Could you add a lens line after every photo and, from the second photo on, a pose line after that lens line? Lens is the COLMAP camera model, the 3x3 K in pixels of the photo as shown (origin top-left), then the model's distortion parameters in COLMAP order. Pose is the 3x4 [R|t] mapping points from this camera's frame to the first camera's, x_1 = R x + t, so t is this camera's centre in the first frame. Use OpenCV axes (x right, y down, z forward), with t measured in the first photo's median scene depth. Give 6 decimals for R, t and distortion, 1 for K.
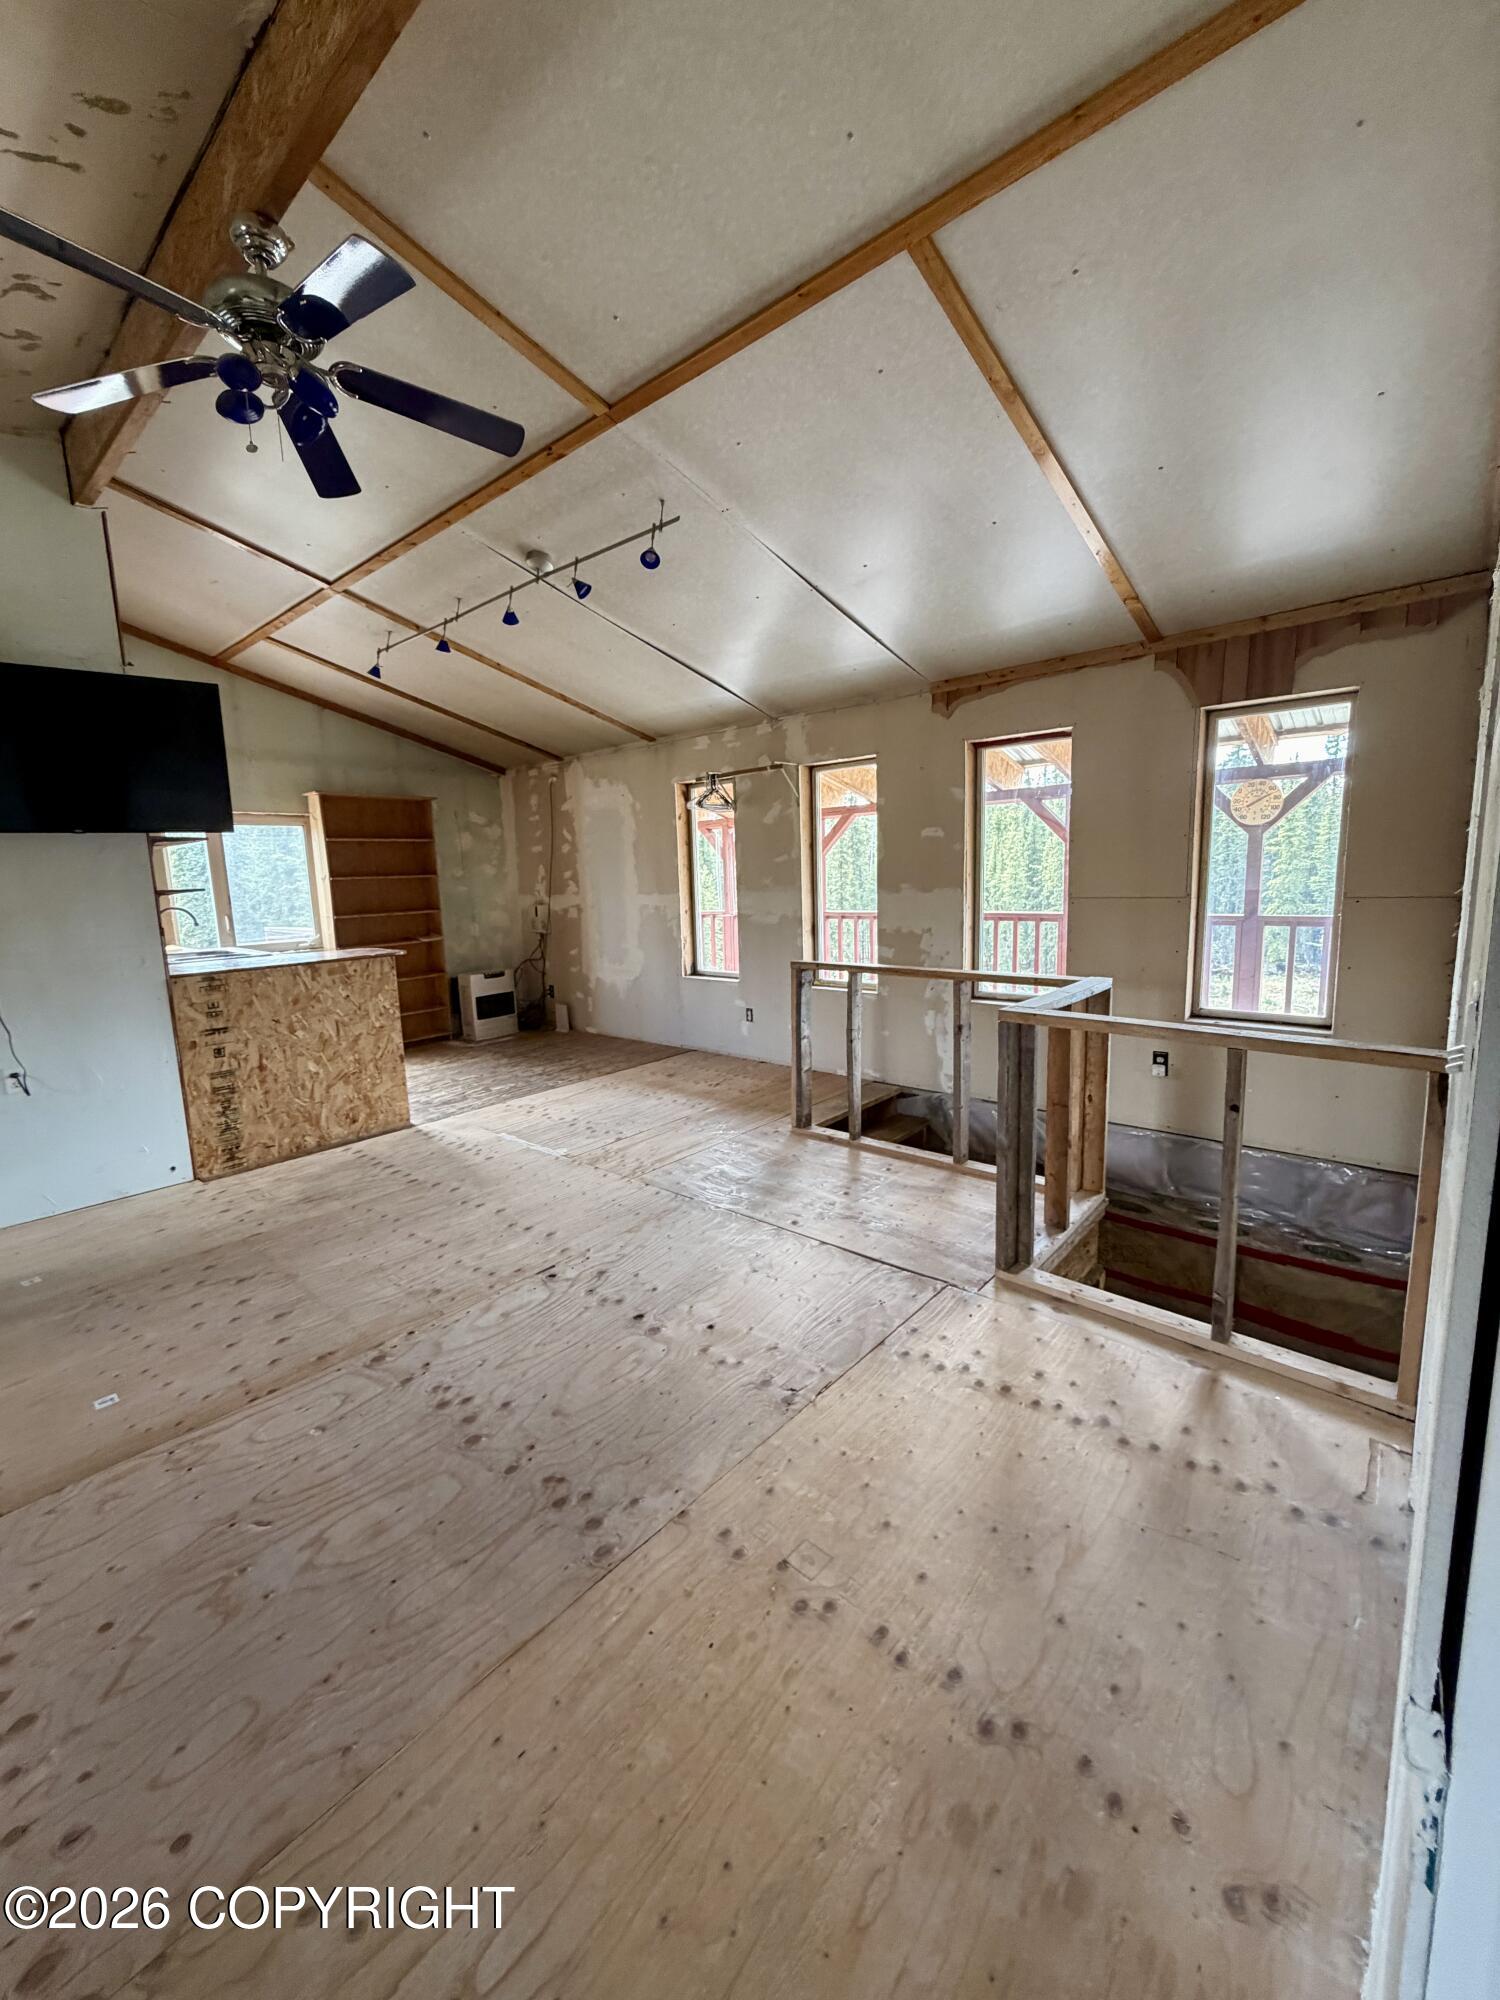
lens RADIAL K [[799.8, 0, 749.3], [0, 799.8, 995.1], [0, 0, 1]] dist [-0.002016, 0.000342]
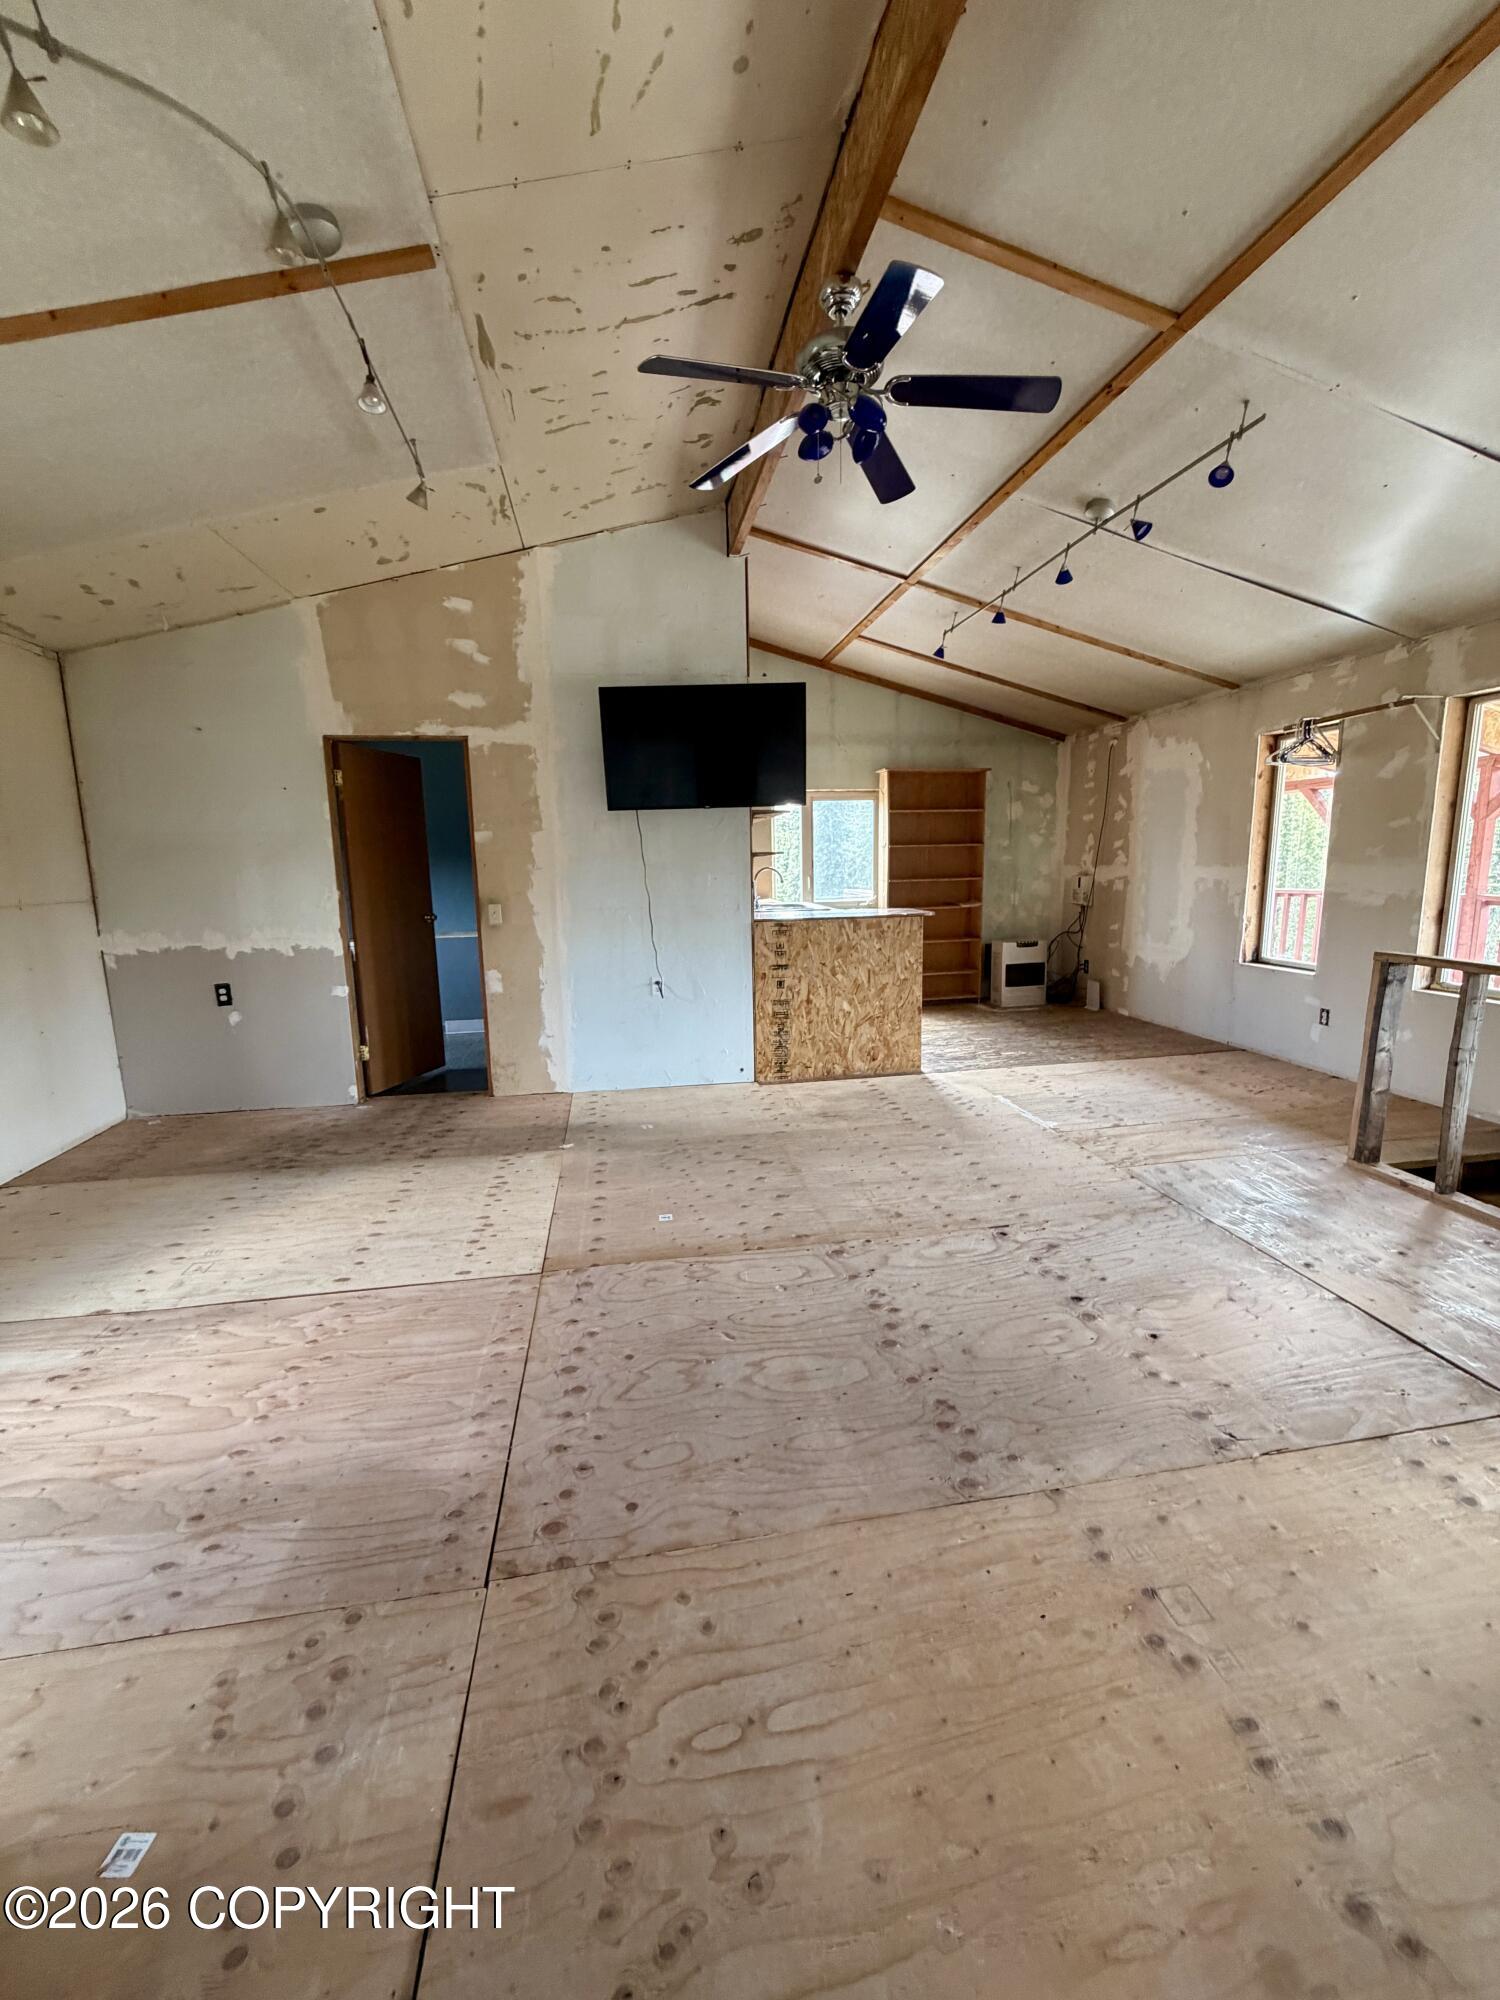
lens RADIAL K [[799.8, 0, 749.3], [0, 799.8, 995.1], [0, 0, 1]] dist [-0.002016, 0.000342]
pose [[0.774880, 0.119957, -0.620622, 0.072275], [-0.099799, 0.992731, 0.067276, 0.009554], [0.624181, 0.009806, 0.781218, -0.000141]]
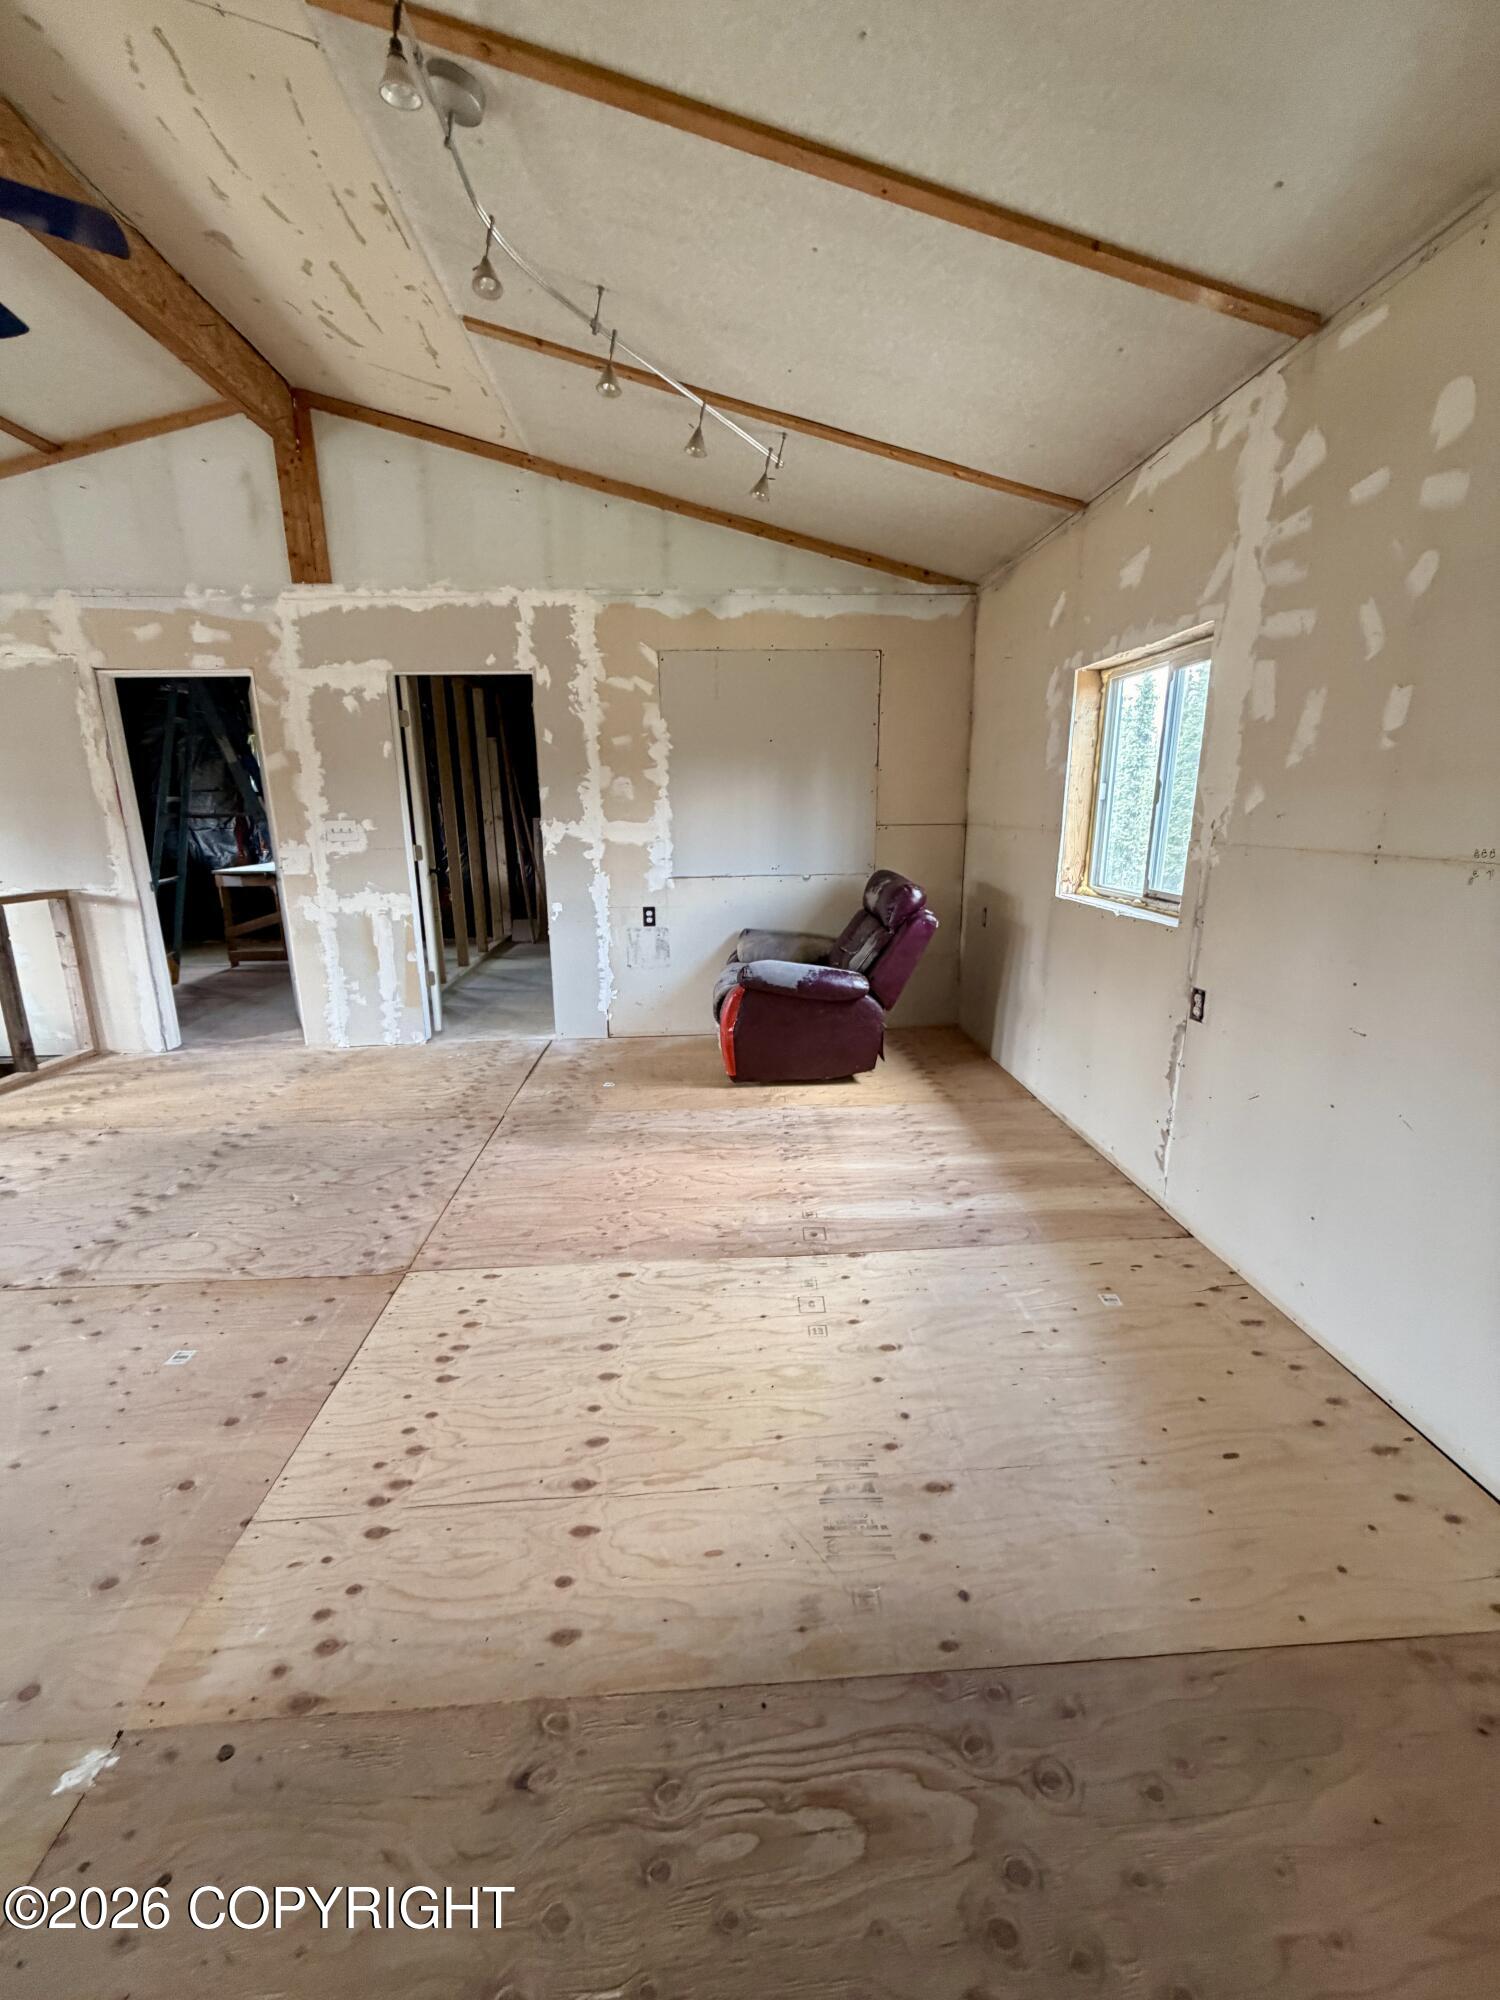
lens RADIAL K [[799.8, 0, 749.3], [0, 799.8, 995.1], [0, 0, 1]] dist [-0.002016, 0.000342]
pose [[-0.702087, -0.129431, 0.700229, -1.070792], [0.138070, 0.939938, 0.312175, -0.041310], [-0.698577, 0.315855, -0.642048, 0.582833]]
